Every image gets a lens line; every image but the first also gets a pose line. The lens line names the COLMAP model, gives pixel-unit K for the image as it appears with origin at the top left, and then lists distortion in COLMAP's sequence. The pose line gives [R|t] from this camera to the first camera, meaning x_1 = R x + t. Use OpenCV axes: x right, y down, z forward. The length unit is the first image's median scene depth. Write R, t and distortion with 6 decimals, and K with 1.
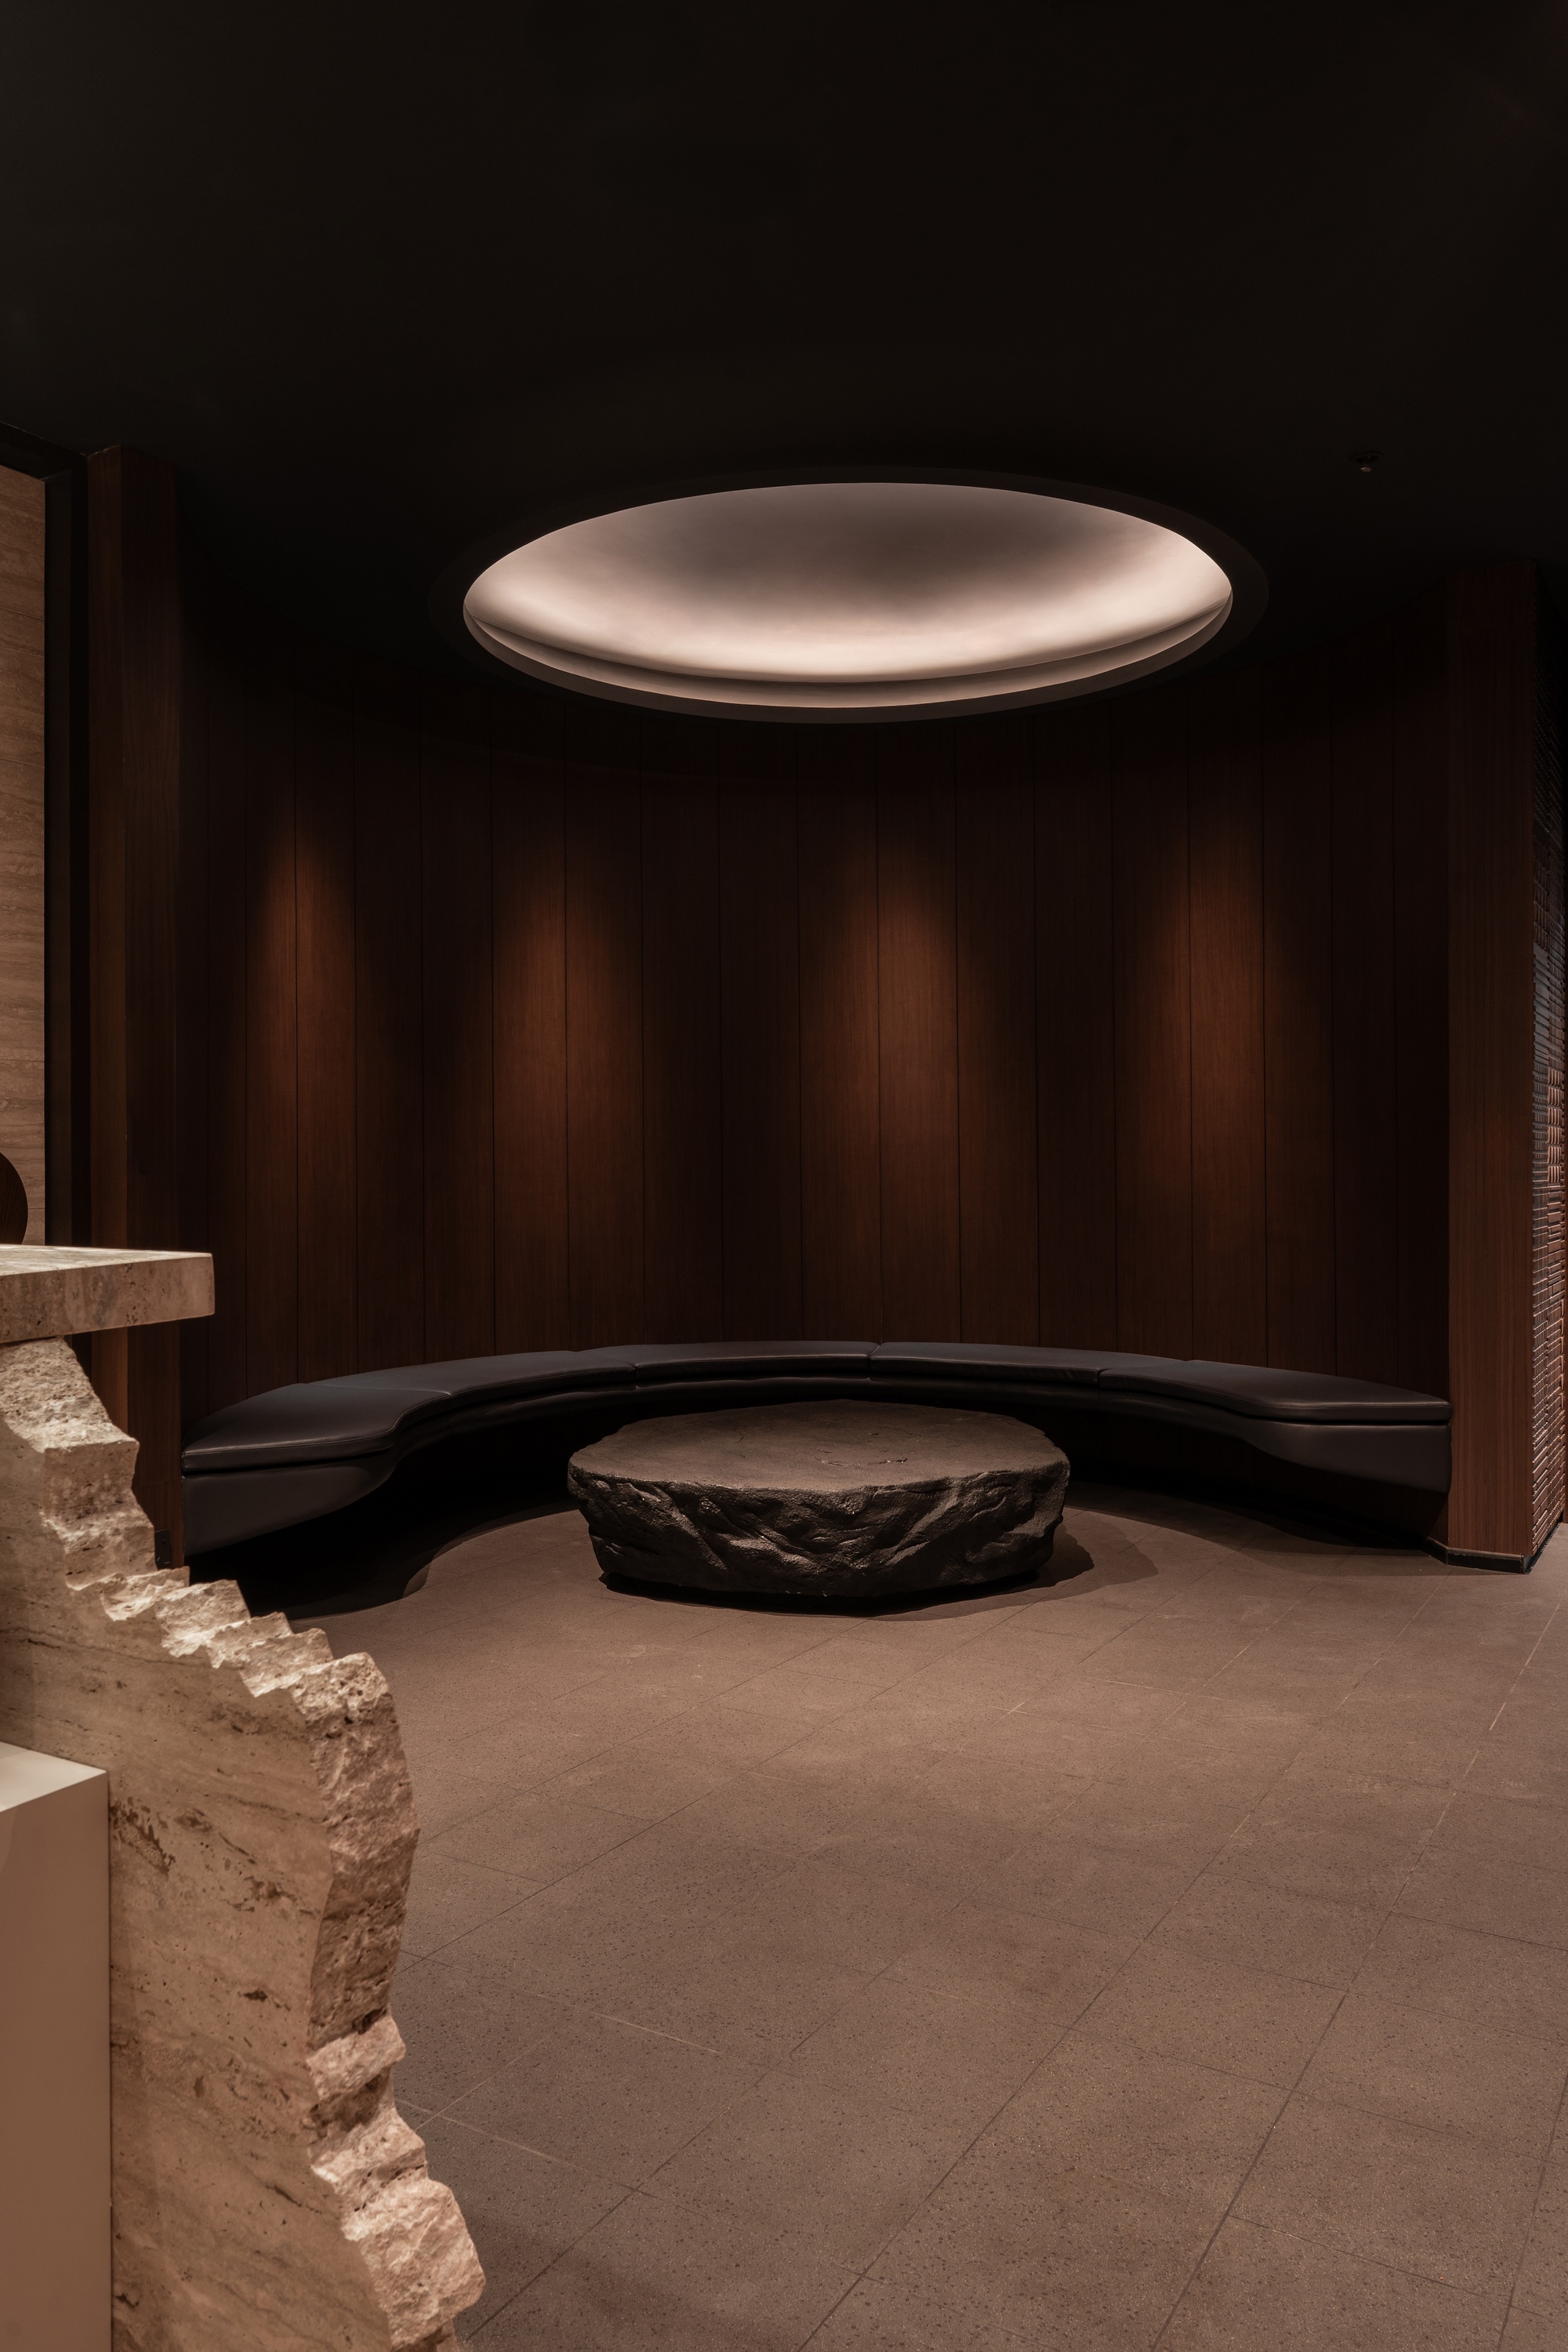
lens RADIAL K [[1710.8, 0, 782.4], [0, 1710.8, 1177.5], [0, 0, 1]] dist [-0.004840, -0.002158]
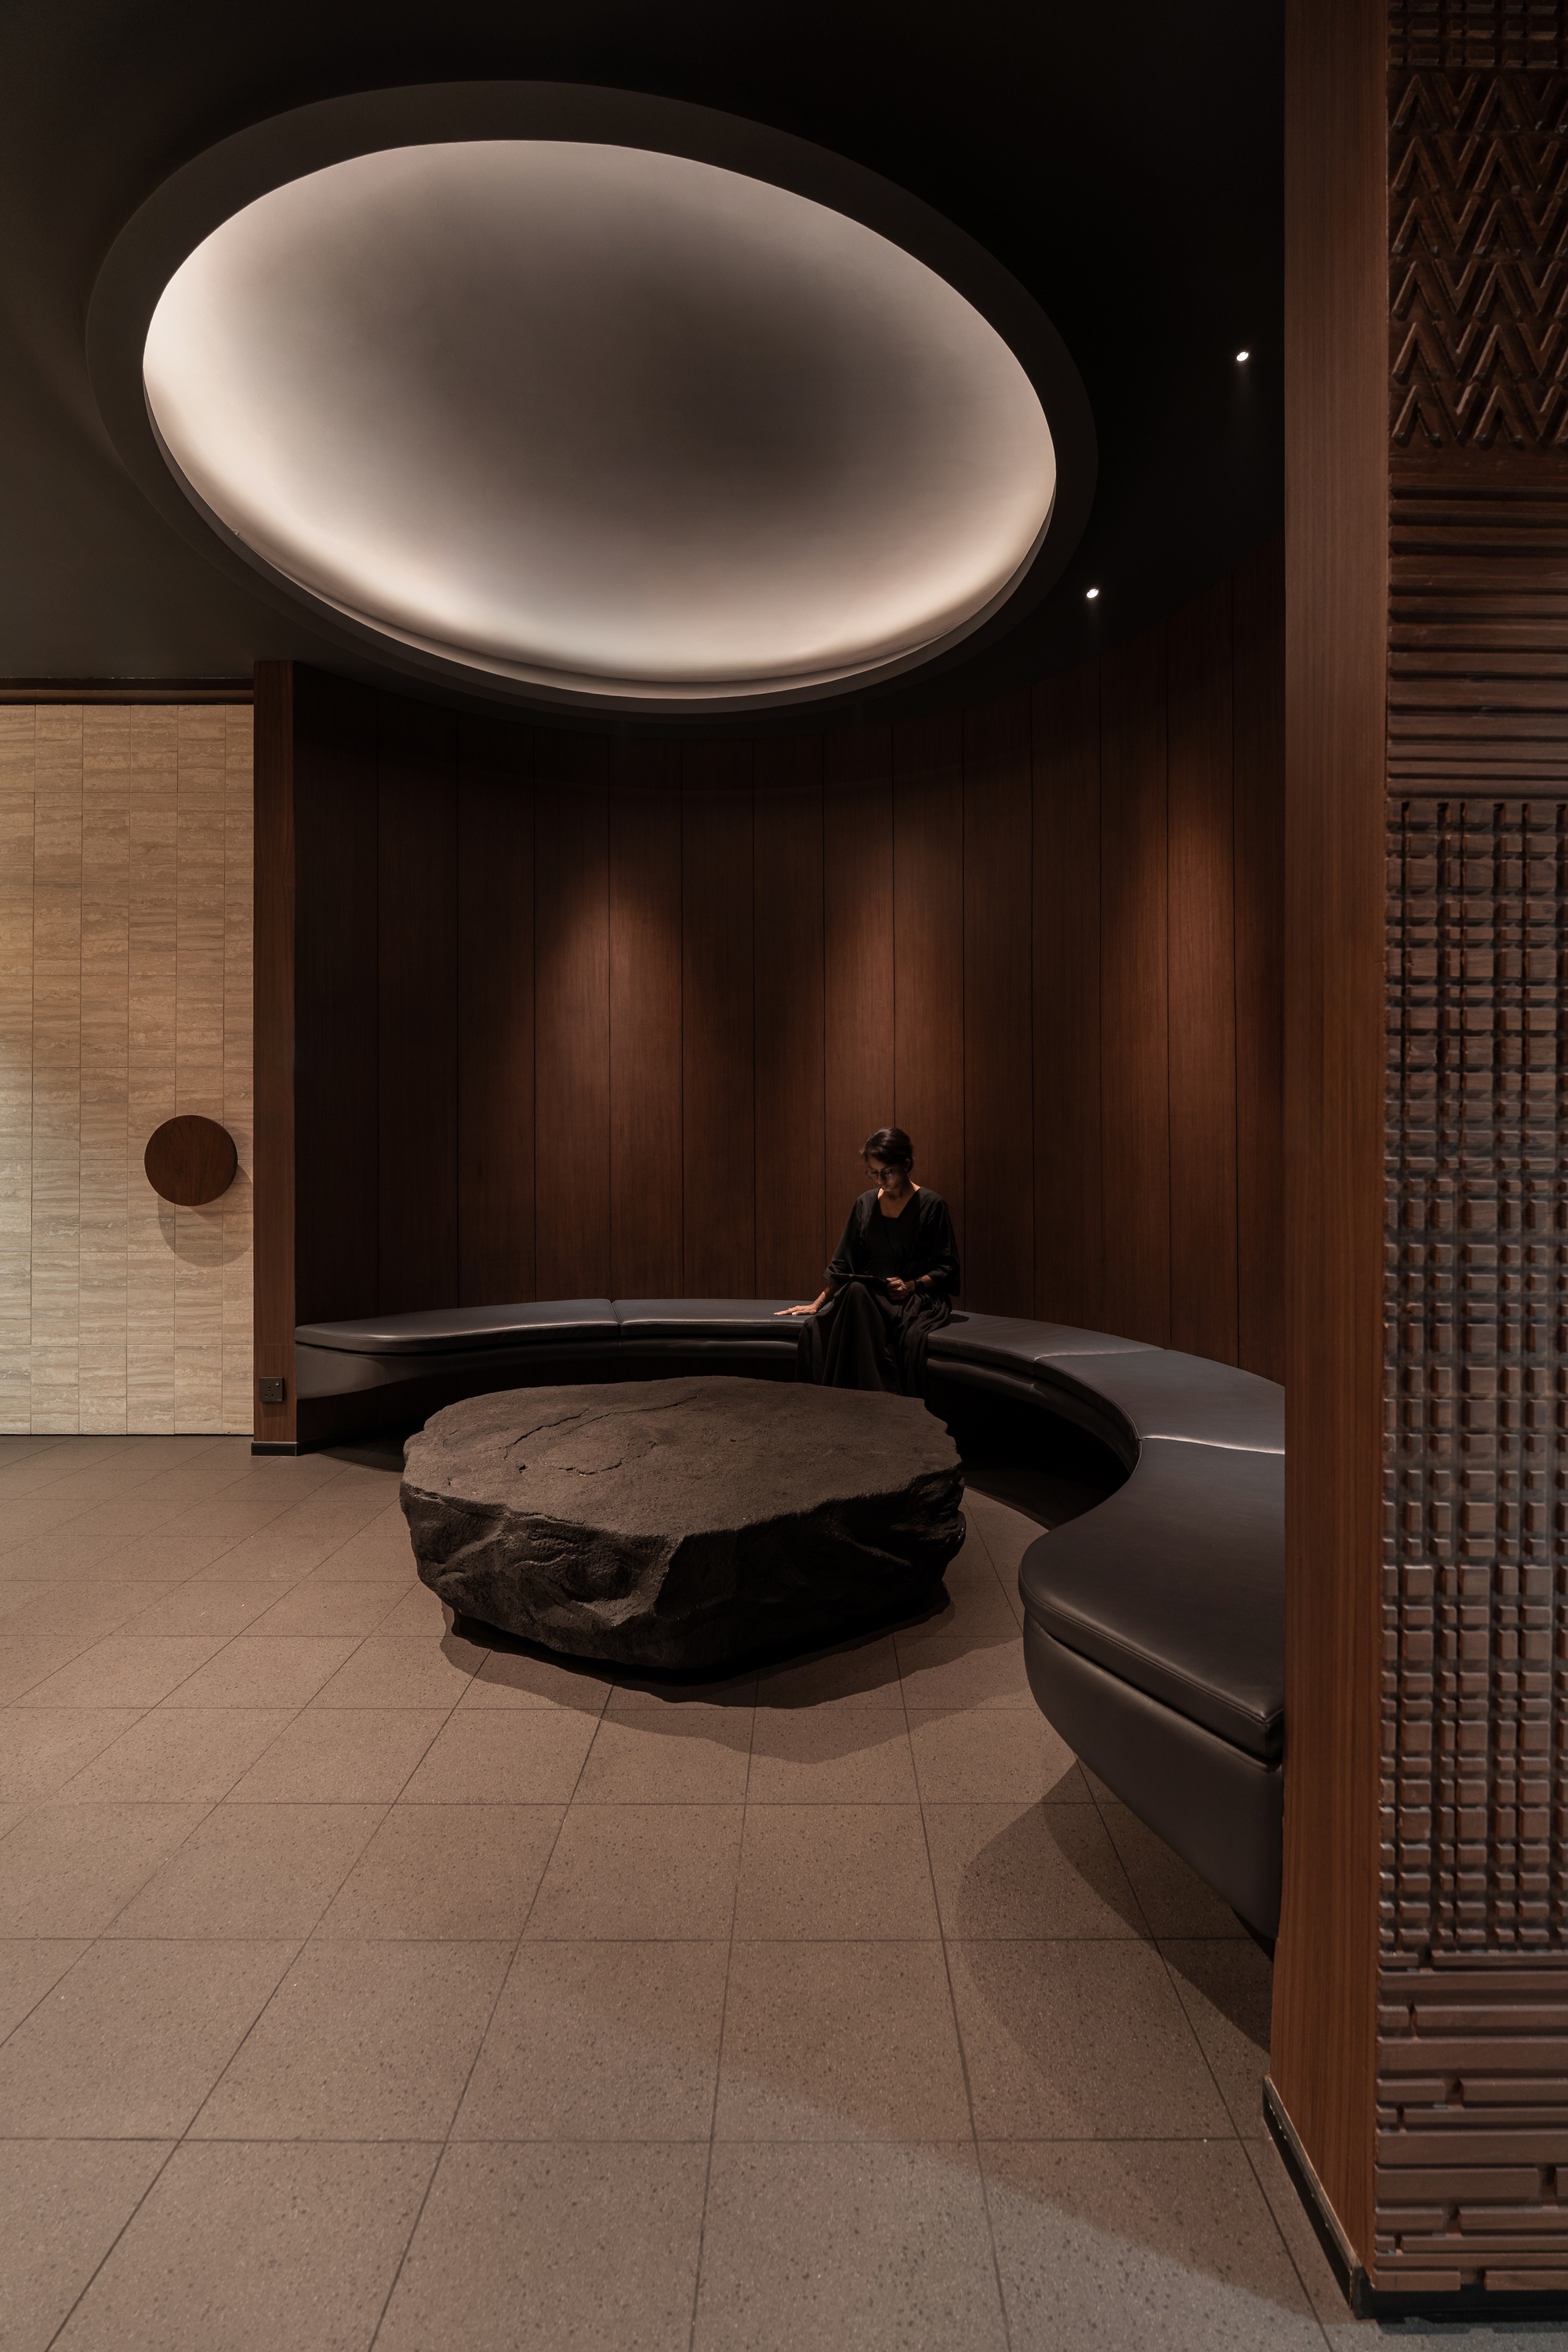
lens RADIAL K [[1034.7, 0, 806.1], [0, 1034.7, 1136.0], [0, 0, 1]] dist [-0.007580, 0.000656]
pose [[0.514299, -0.003515, -0.857604, 0.612666], [-0.014202, 0.999820, -0.012615, 0.001085], [0.857493, 0.018668, 0.514156, 0.882666]]
